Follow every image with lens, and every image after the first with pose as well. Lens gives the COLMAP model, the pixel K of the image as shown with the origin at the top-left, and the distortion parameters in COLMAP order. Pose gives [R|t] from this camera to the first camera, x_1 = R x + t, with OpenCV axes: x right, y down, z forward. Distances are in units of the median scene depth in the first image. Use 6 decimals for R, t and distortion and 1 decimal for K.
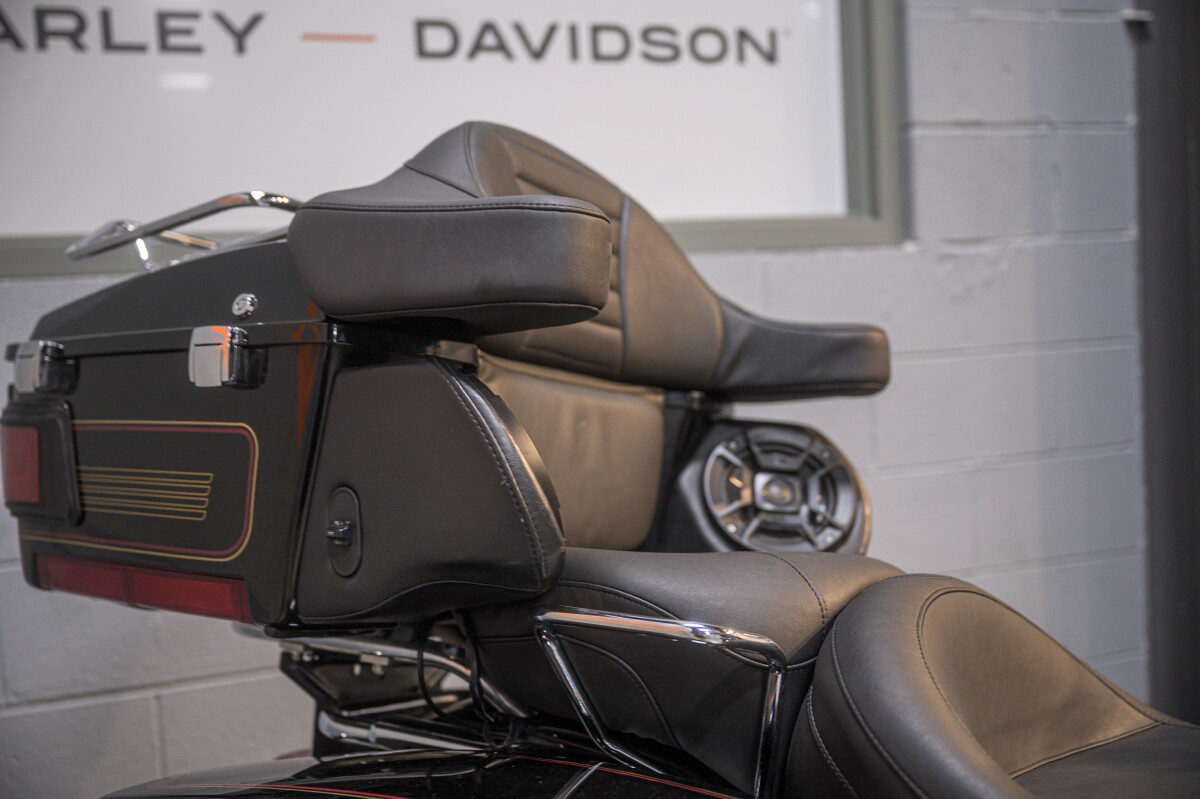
lens RADIAL K [[1211.5, 0, 598.3], [0, 1211.5, 396.2], [0, 0, 1]] dist [0.002841, 0.000000]
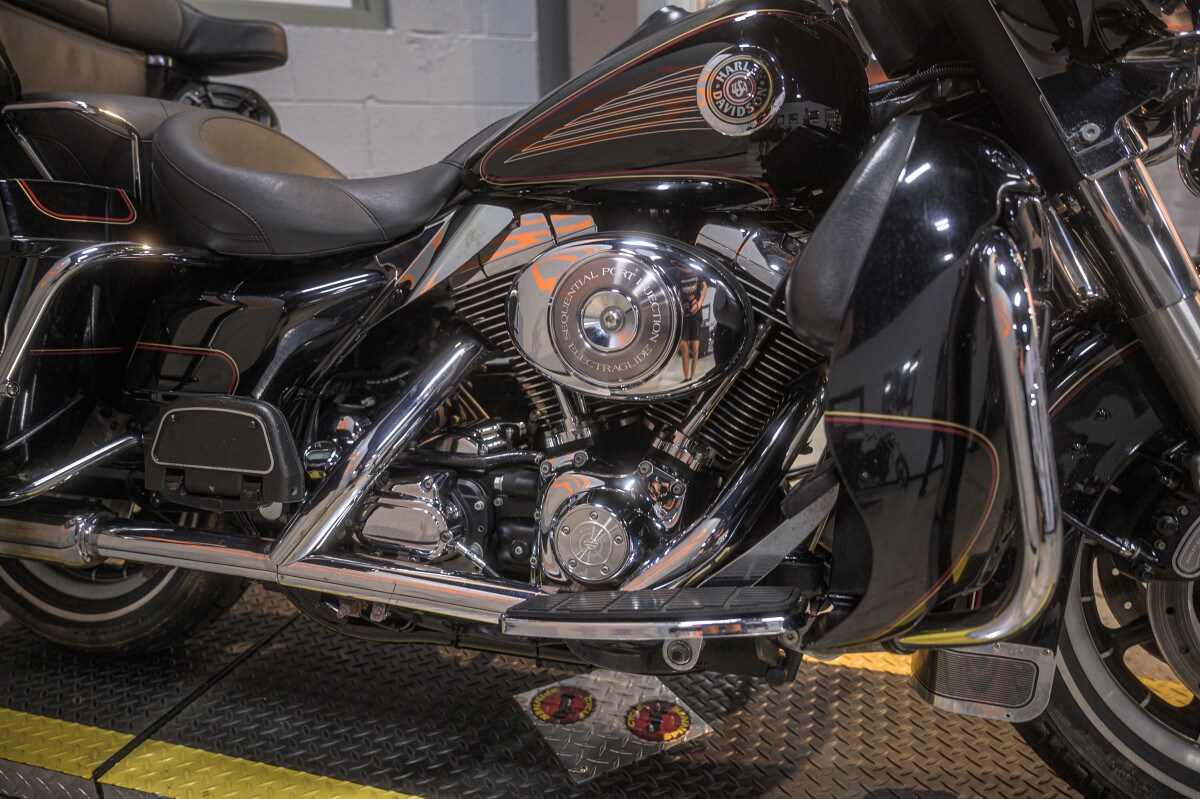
lens RADIAL K [[872.9, 0, 600.4], [0, 872.9, 394.3], [0, 0, 1]] dist [-0.005937, -0.005310]
pose [[0.955977, -0.046761, 0.289692, 0.327571], [-0.005442, 0.984227, 0.176827, 0.280833], [-0.293391, -0.170619, 0.940644, -0.483252]]
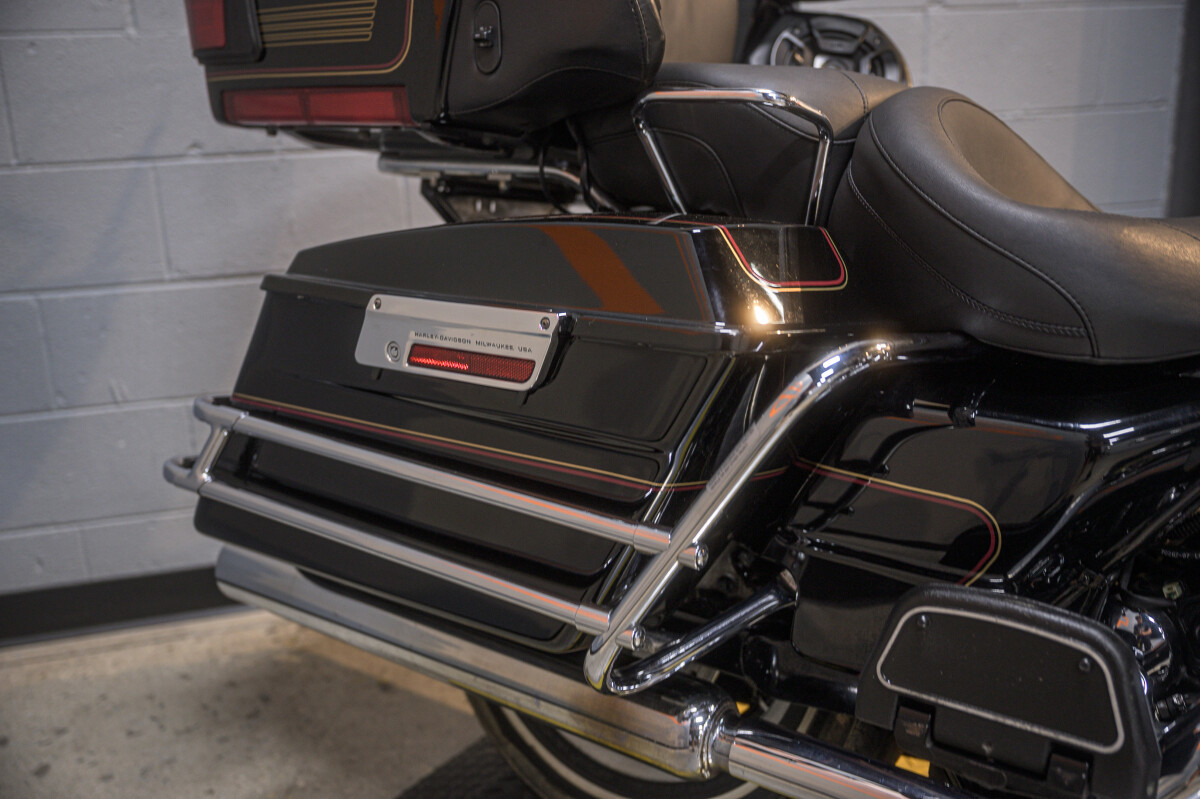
lens RADIAL K [[1181.9, 0, 601.0], [0, 1181.9, 404.9], [0, 0, 1]] dist [0.000265, 0.000000]
pose [[0.998803, 0.029826, -0.038775, -0.025300], [-0.020527, 0.975008, 0.221220, 0.165876], [0.044404, -0.220159, 0.974453, -0.218732]]
